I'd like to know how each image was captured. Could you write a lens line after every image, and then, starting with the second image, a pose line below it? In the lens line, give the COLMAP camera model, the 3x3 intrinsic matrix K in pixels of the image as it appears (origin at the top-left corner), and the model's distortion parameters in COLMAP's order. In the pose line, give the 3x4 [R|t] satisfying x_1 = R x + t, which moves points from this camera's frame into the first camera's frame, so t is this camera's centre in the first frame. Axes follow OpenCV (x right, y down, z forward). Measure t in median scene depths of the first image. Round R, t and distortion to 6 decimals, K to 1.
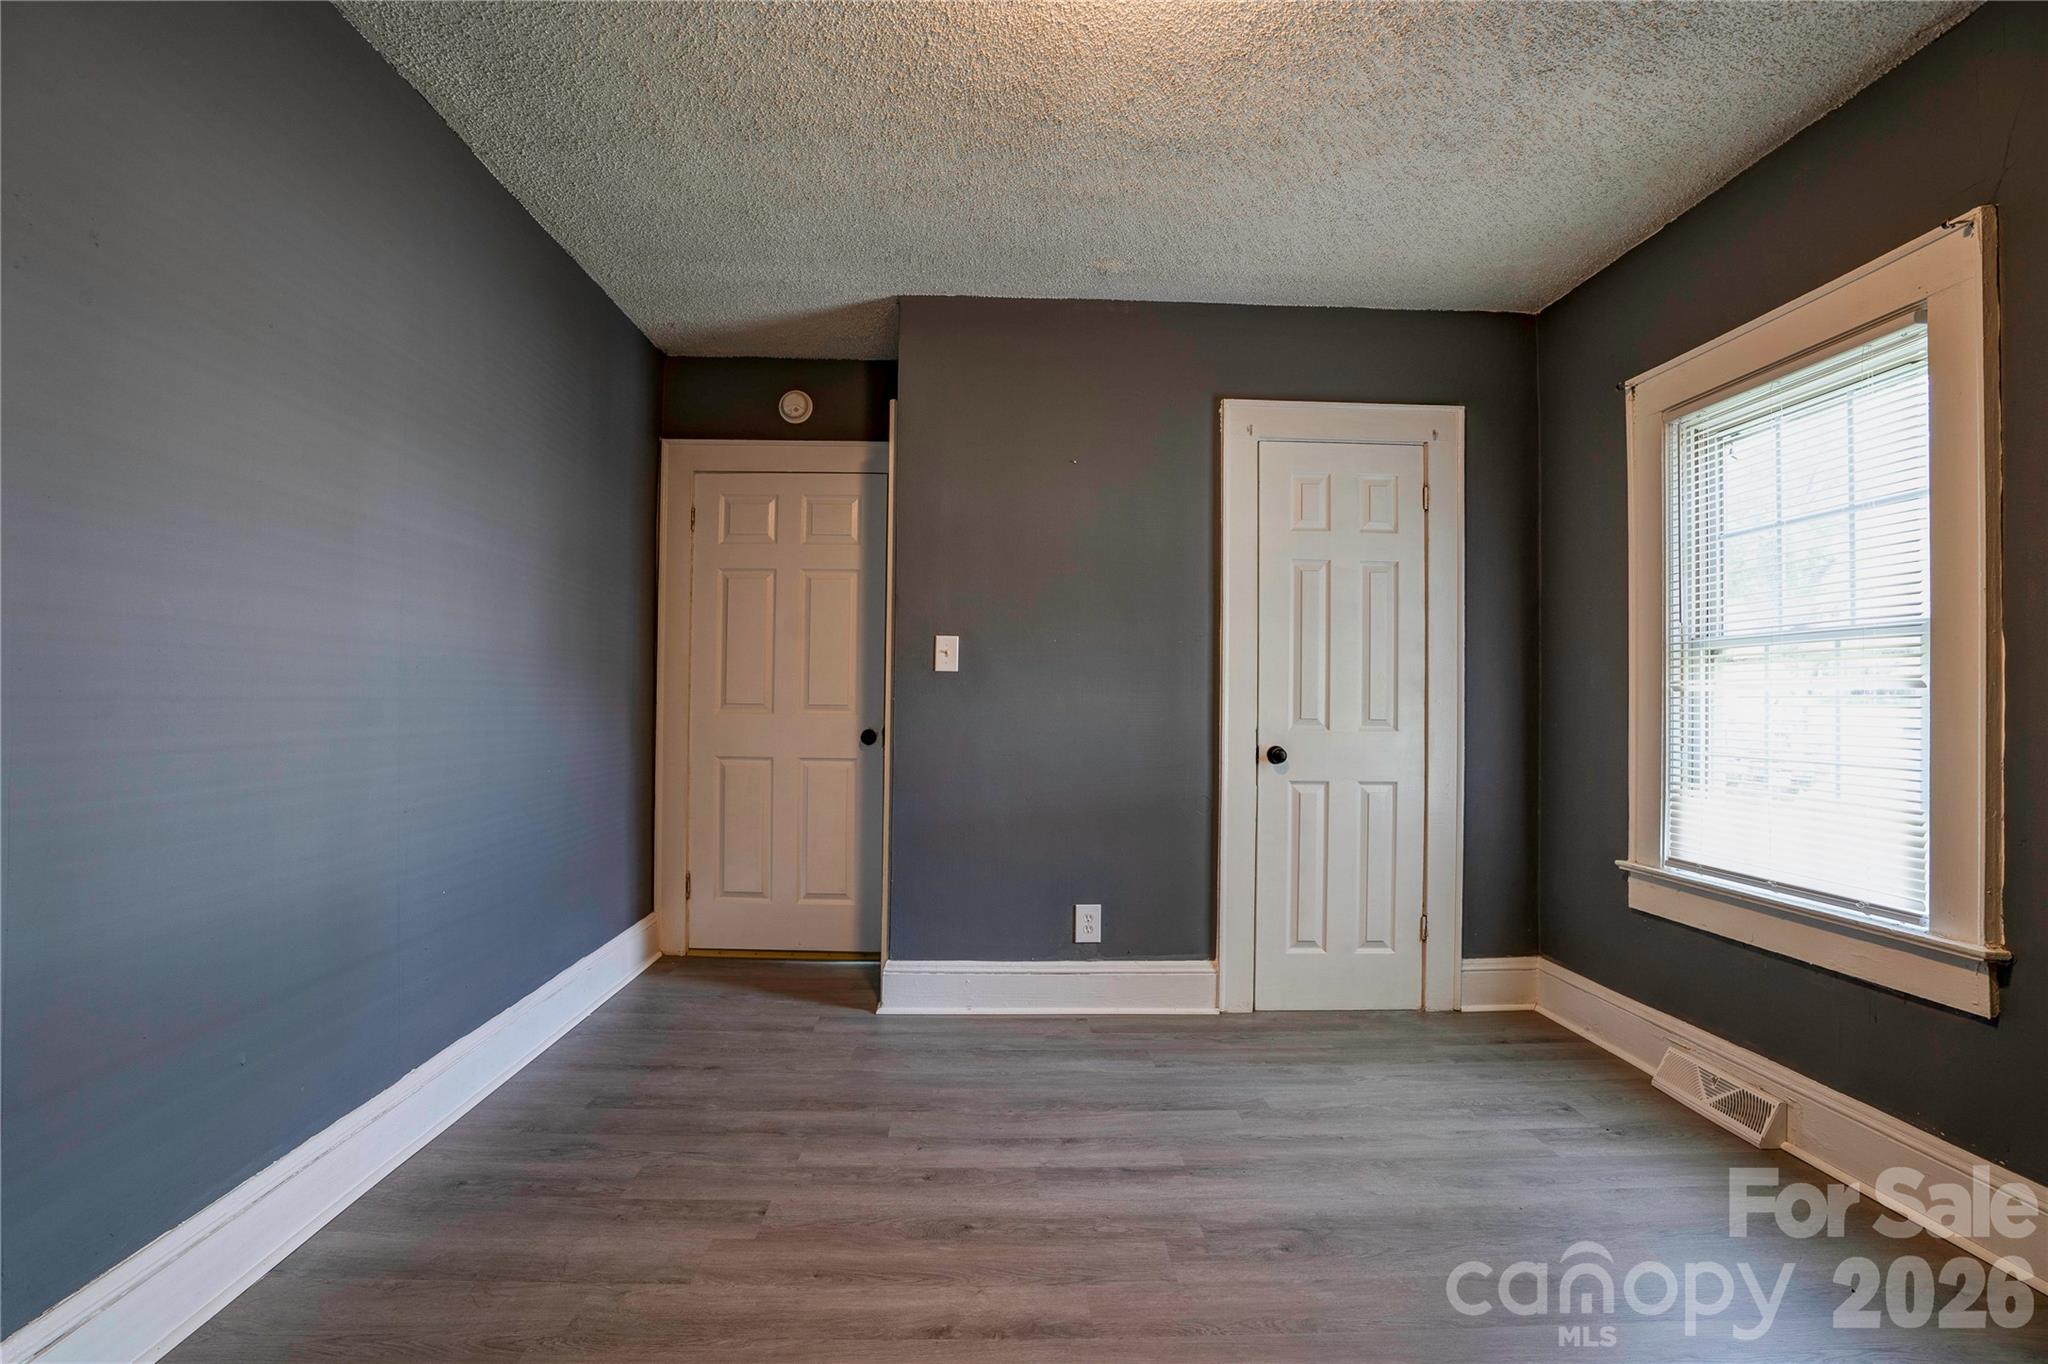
lens RADIAL K [[956.7, 0, 1009.4], [0, 956.7, 679.9], [0, 0, 1]] dist [-0.066329, 0.028586]
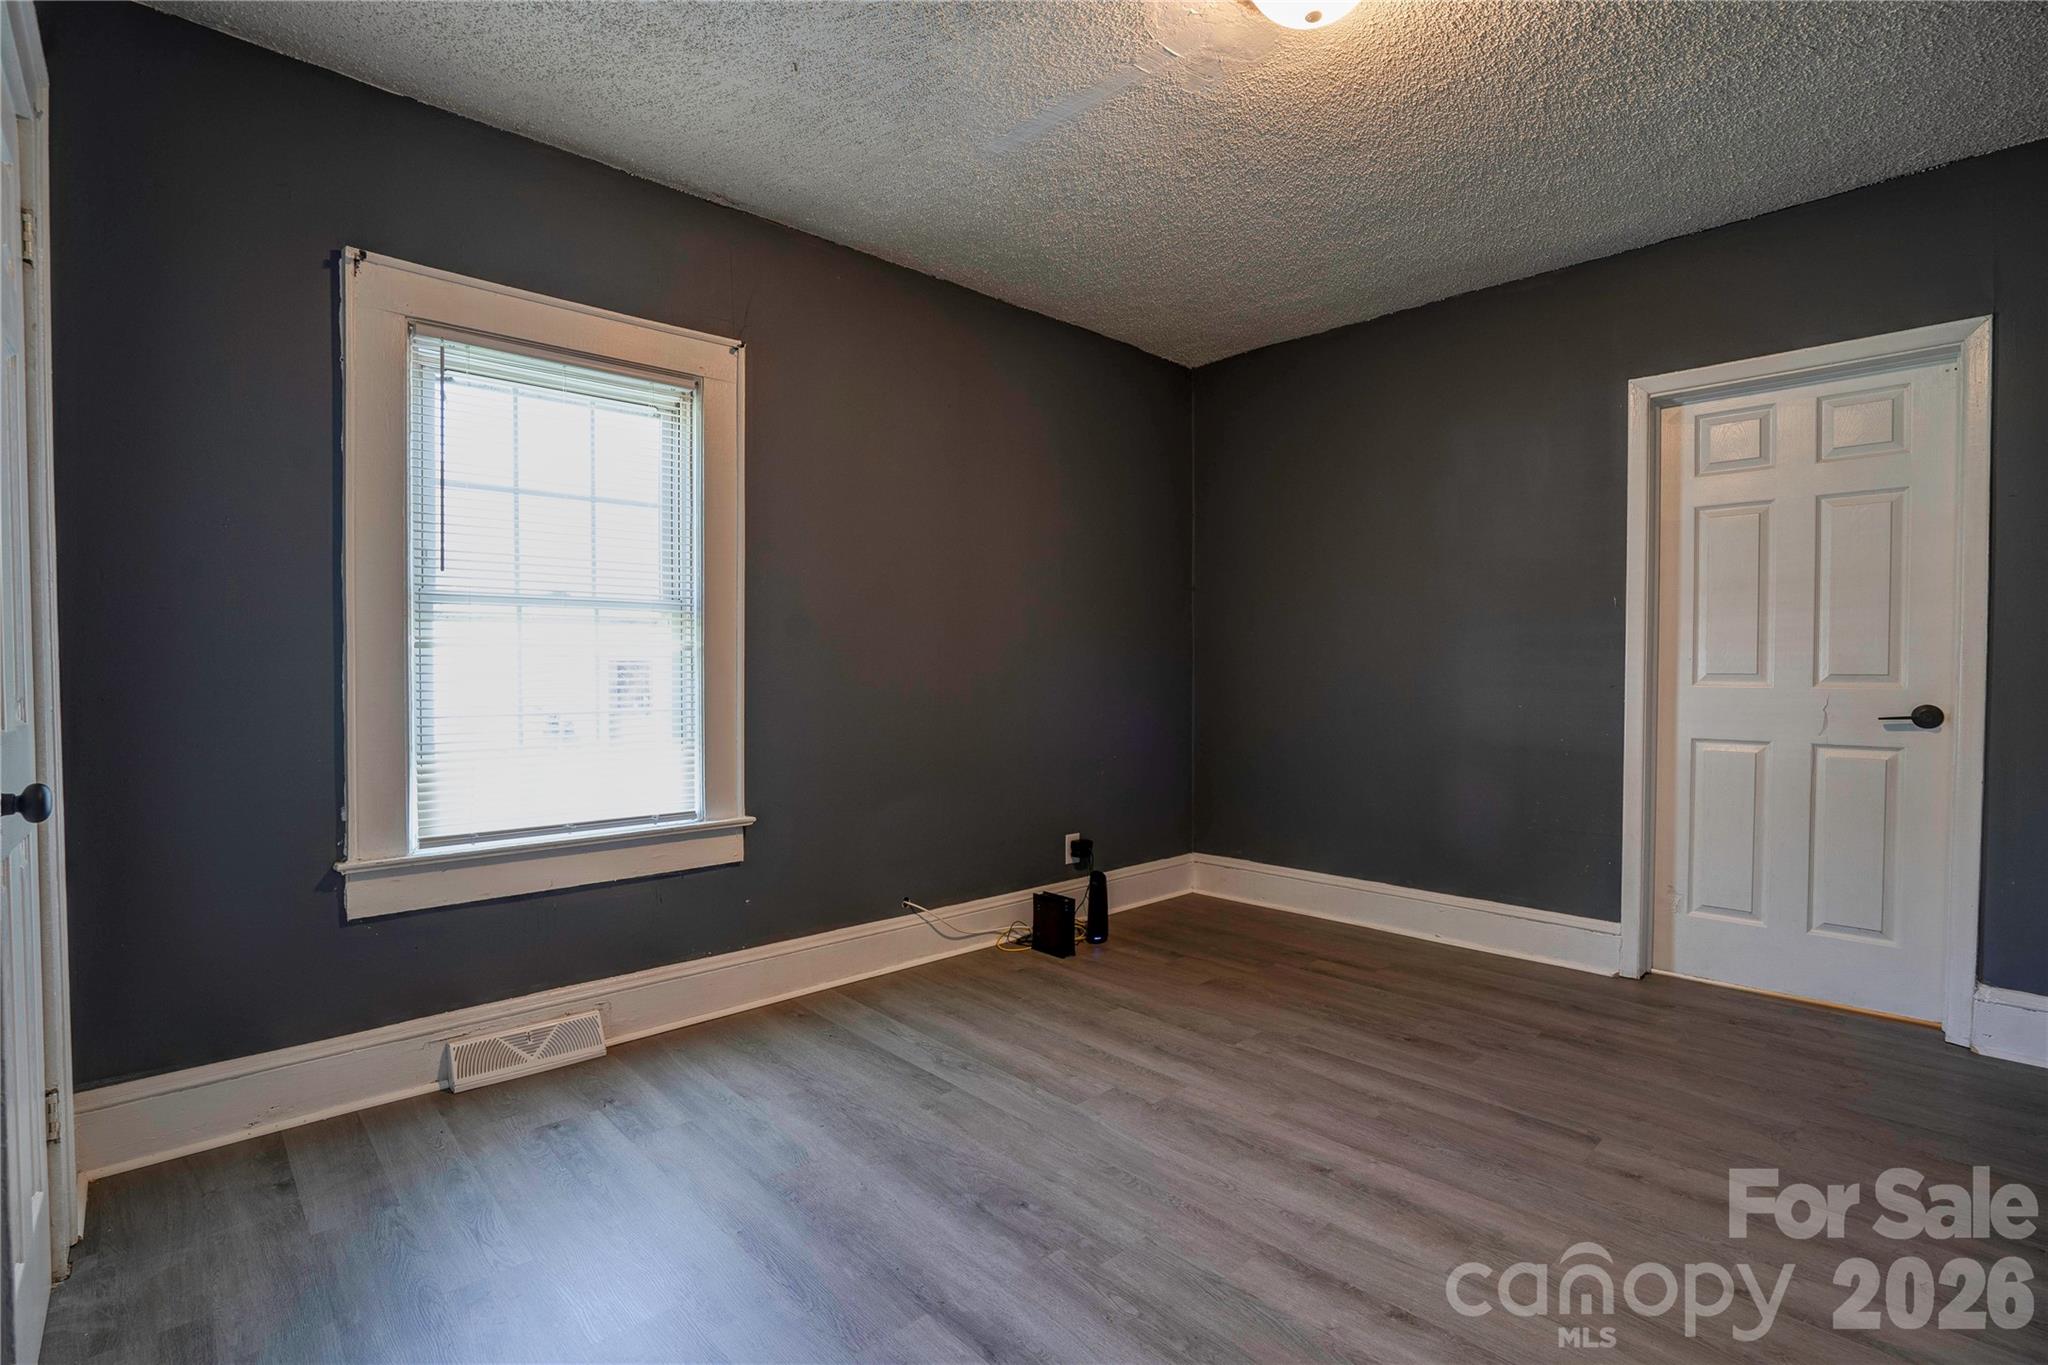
lens RADIAL K [[956.7, 0, 1009.4], [0, 956.7, 680.4], [0, 0, 1]] dist [-0.066329, 0.028586]
pose [[-0.661311, -0.021128, 0.749815, -0.301423], [-0.024188, 0.999684, 0.006836, 0.023066], [-0.749722, -0.013616, -0.661613, 1.144186]]
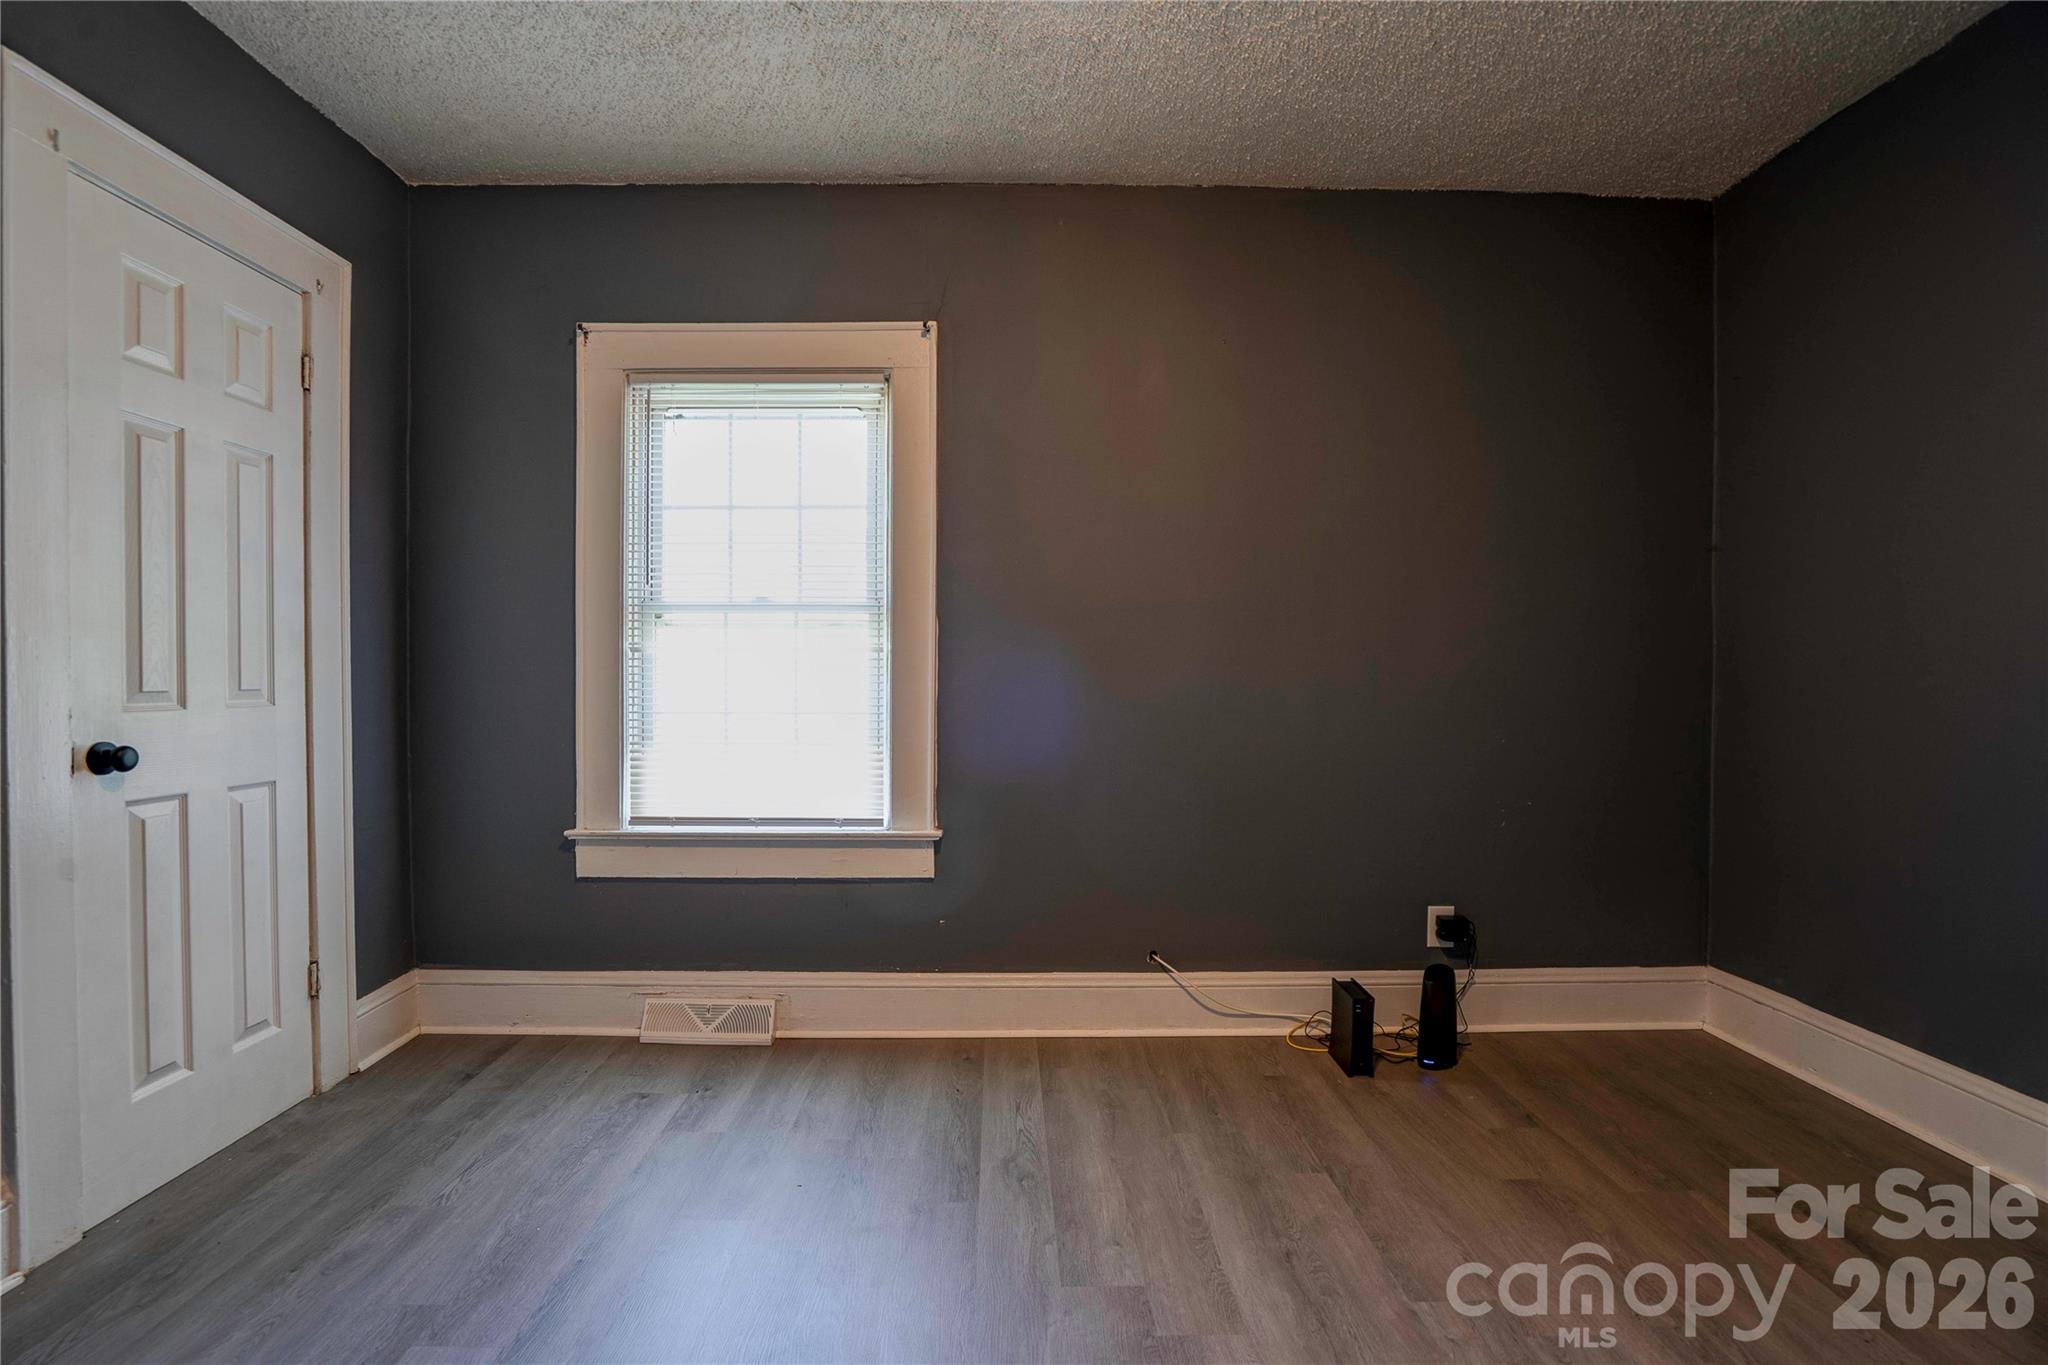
lens RADIAL K [[956.7, 0, 1009.4], [0, 956.7, 680.4], [0, 0, 1]] dist [-0.066329, 0.028586]
pose [[0.016576, -0.021626, 0.999629, -0.300916], [-0.025485, 0.999432, 0.022044, 0.009692], [-0.999538, -0.025841, 0.016015, 0.565821]]
